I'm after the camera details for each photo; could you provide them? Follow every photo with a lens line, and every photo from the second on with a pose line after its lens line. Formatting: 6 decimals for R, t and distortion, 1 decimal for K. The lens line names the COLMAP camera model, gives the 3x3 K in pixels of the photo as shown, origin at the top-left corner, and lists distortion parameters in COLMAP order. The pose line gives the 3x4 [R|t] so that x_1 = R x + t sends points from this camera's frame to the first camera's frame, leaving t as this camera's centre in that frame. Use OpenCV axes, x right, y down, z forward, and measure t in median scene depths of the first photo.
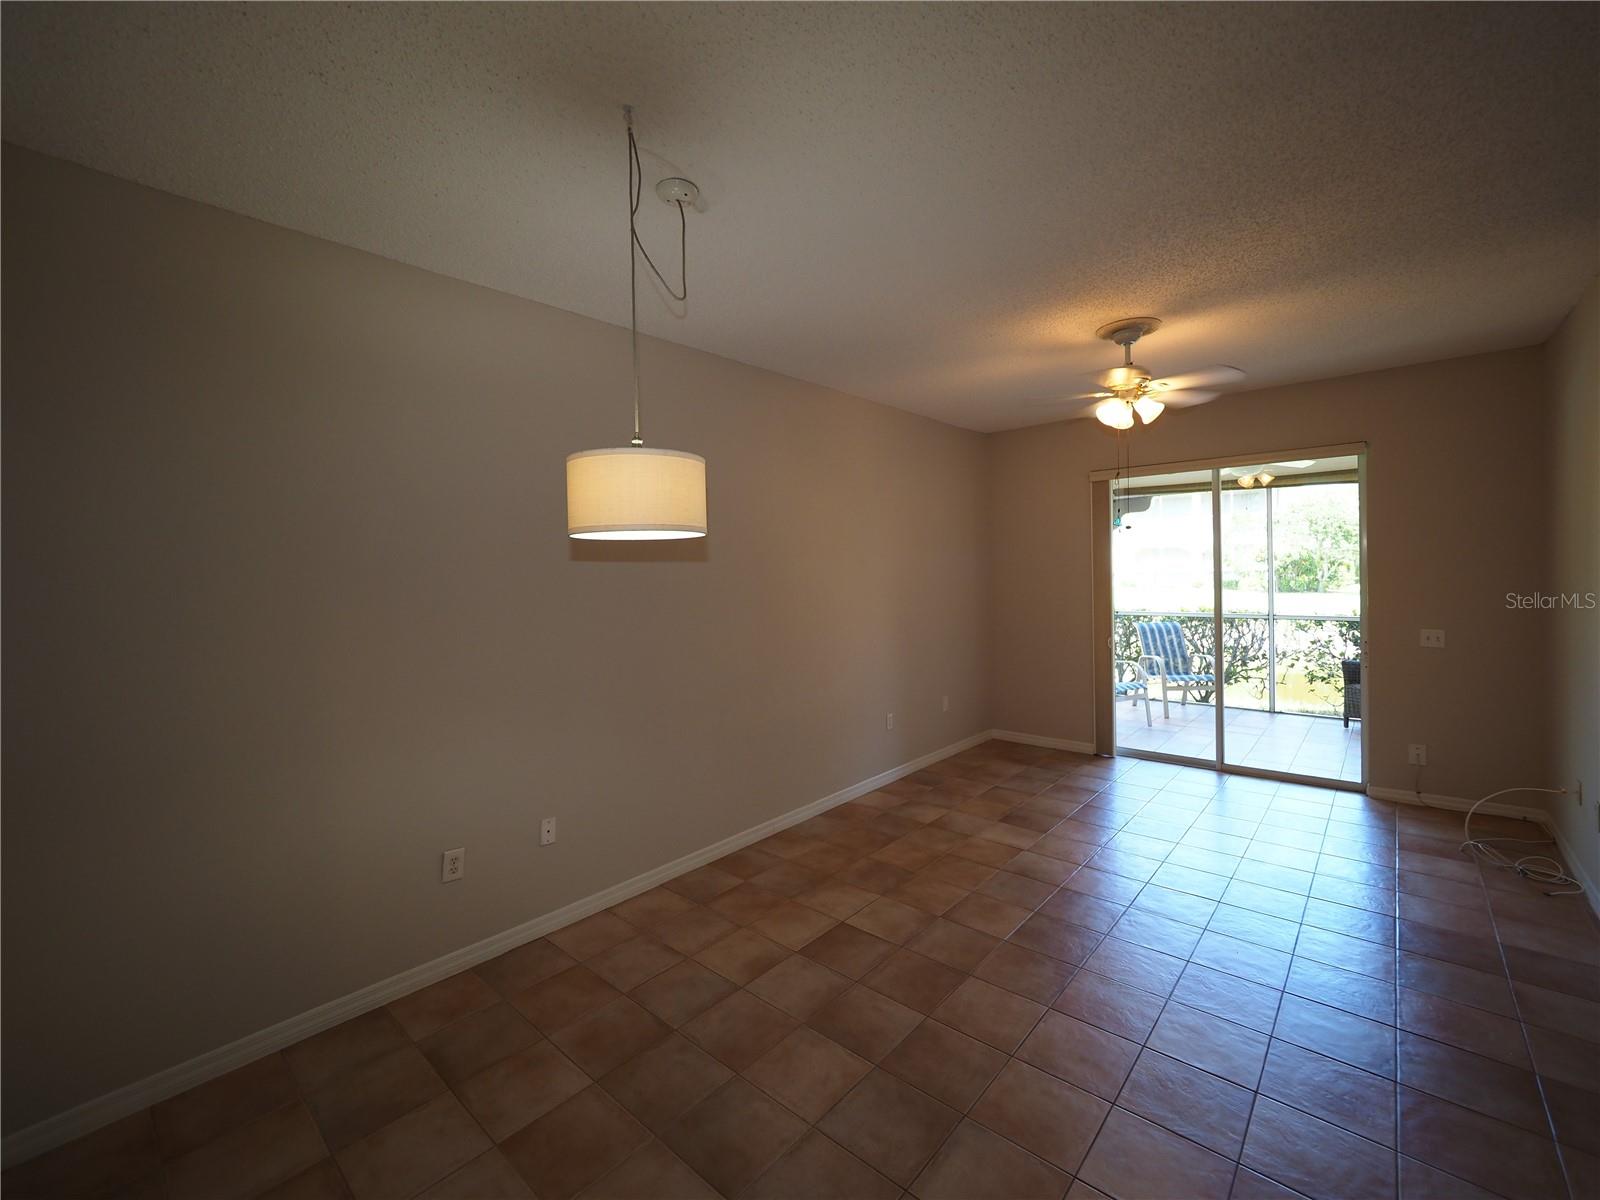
lens RADIAL K [[674.5, 0, 801.4], [0, 674.5, 582.0], [0, 0, 1]] dist [-0.009426, 0.003994]
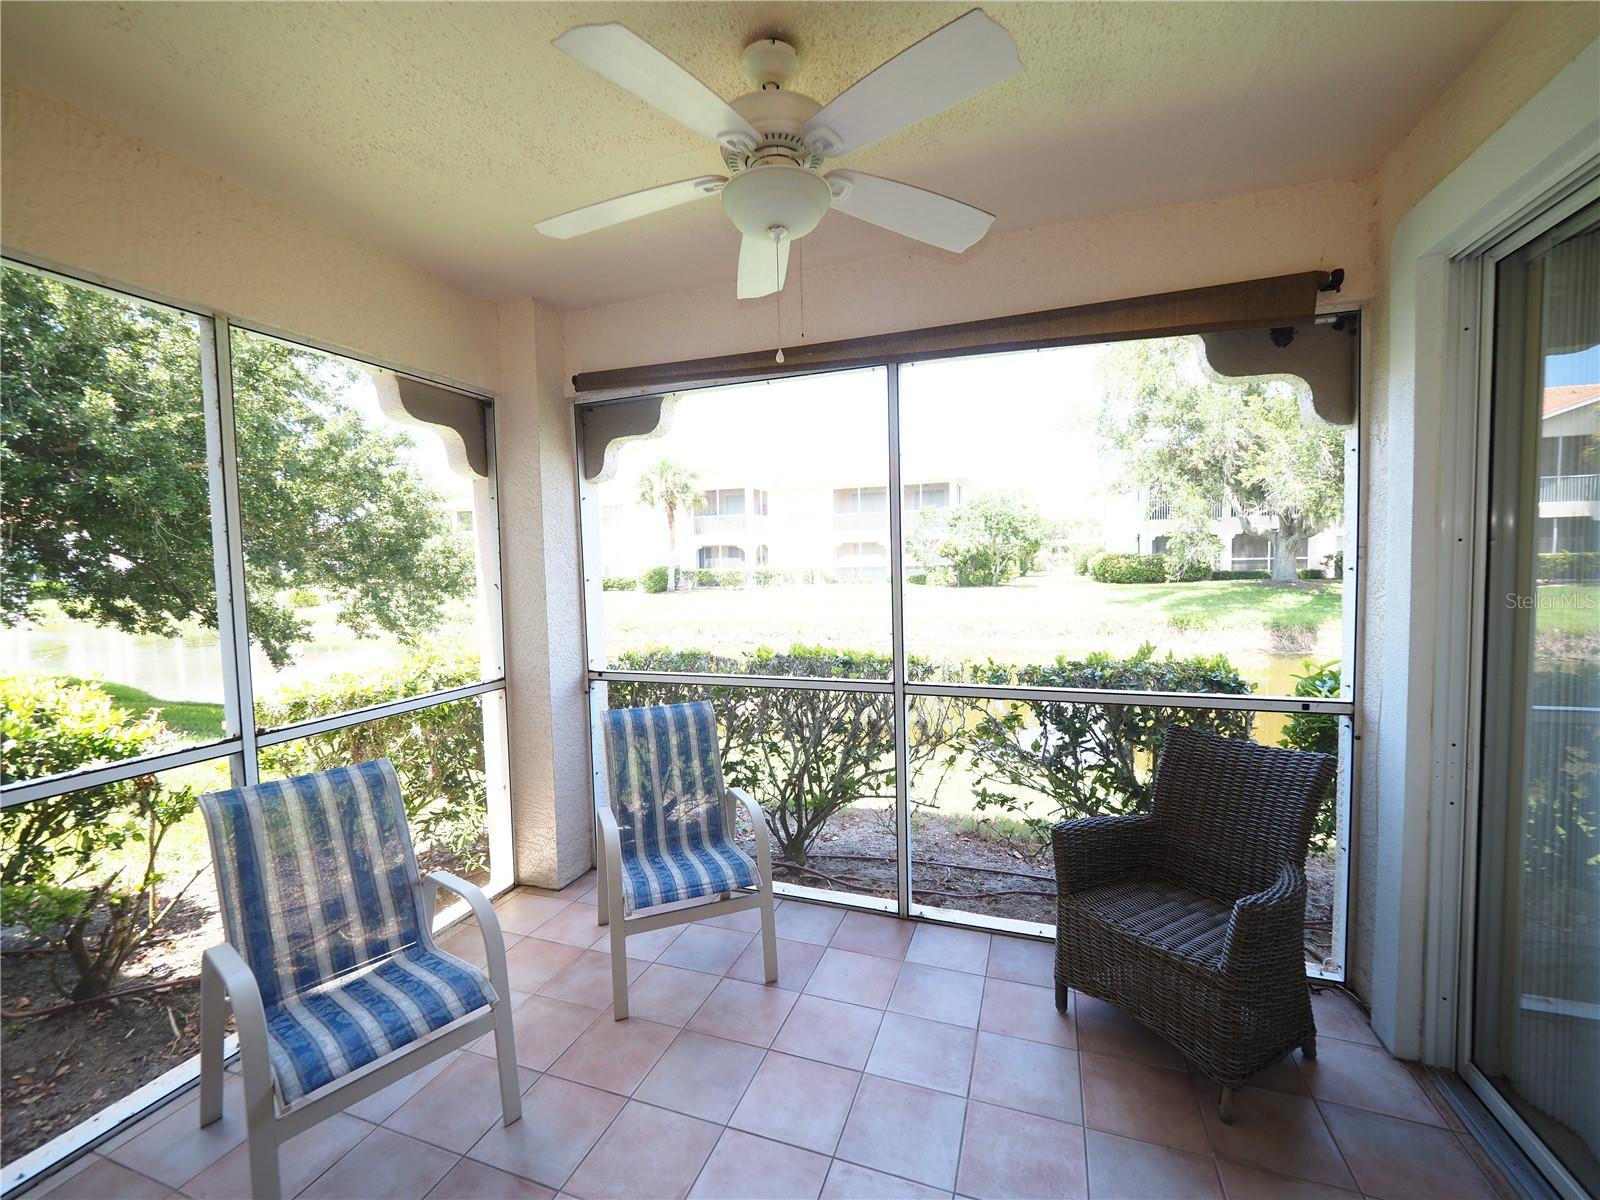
lens RADIAL K [[674.5, 0, 802.3], [0, 674.5, 600.2], [0, 0, 1]] dist [-0.009426, 0.003994]
pose [[0.927981, -0.028147, 0.371564, 0.813200], [0.016390, 0.999261, 0.034763, -0.026454], [-0.372267, -0.026170, 0.927756, 1.059598]]
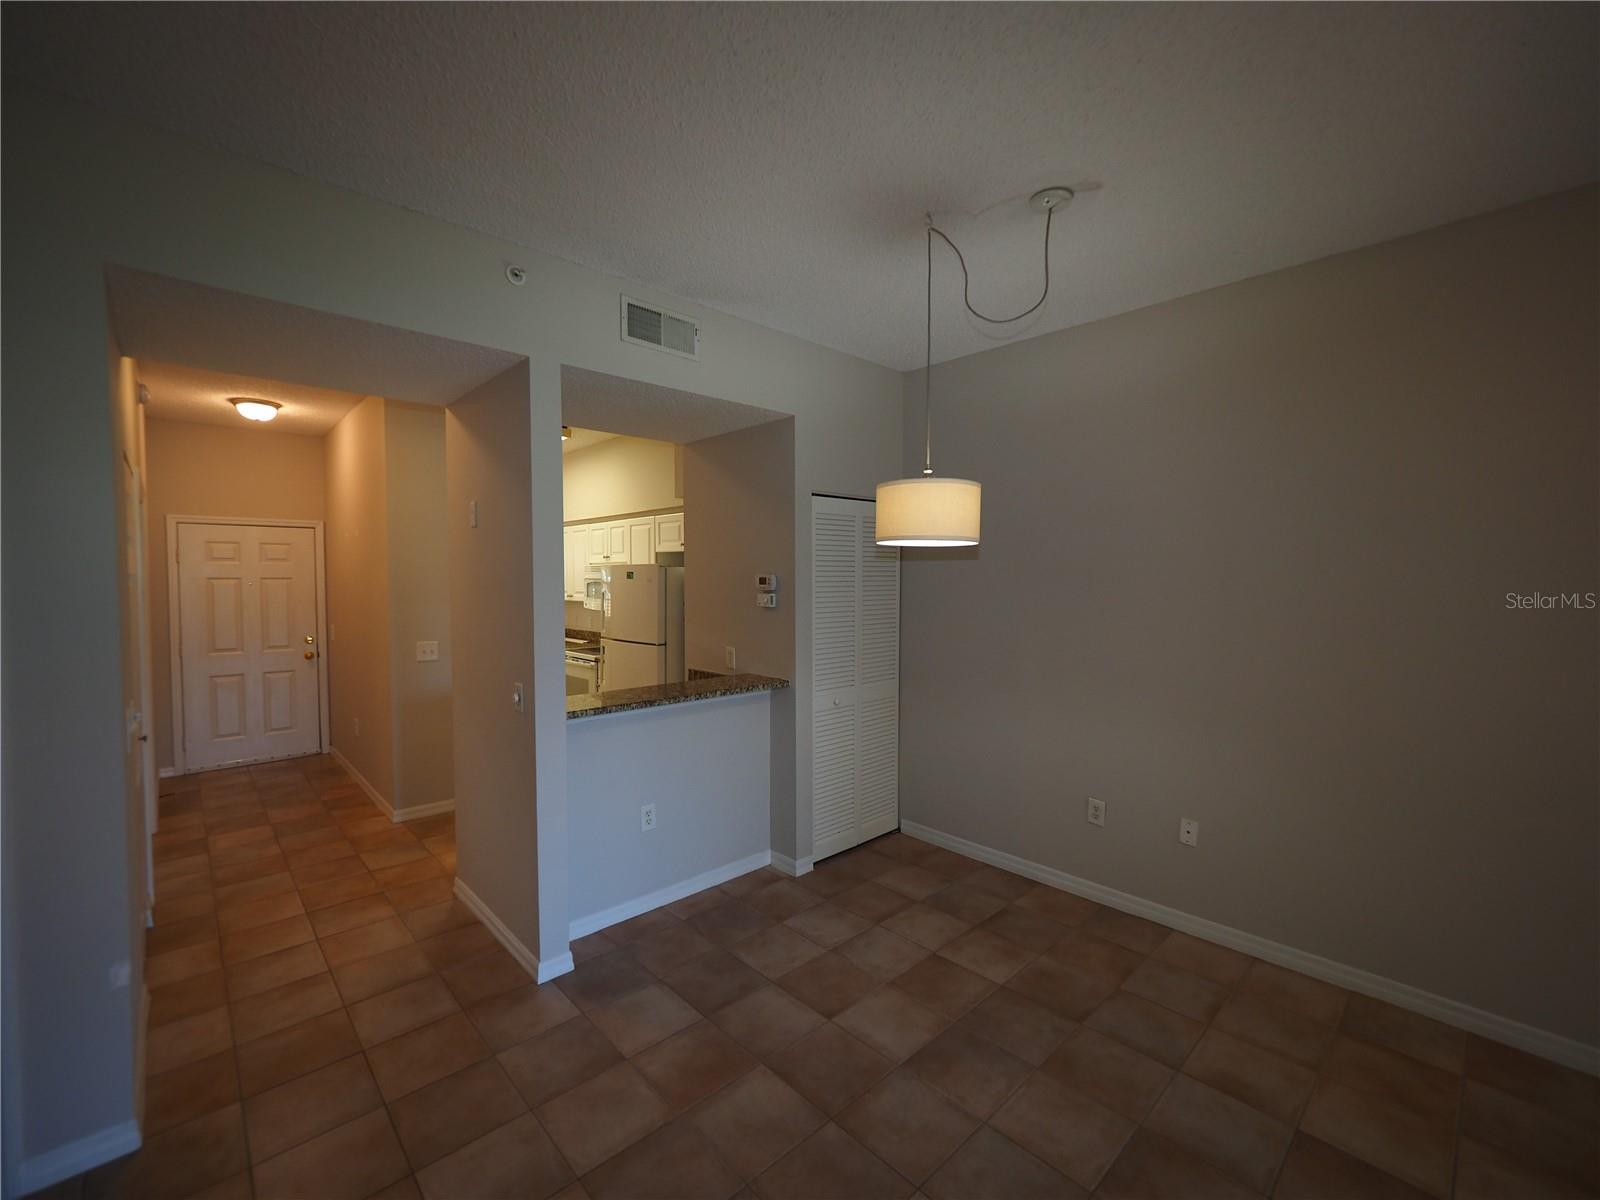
lens RADIAL K [[674.5, 0, 795.2], [0, 674.5, 603.8], [0, 0, 1]] dist [-0.009426, 0.003994]
pose [[-0.092792, 0.060210, -0.993863, 0.441549], [-0.019525, 0.997868, 0.062276, -0.010522], [0.995494, 0.025184, -0.091418, 0.348914]]
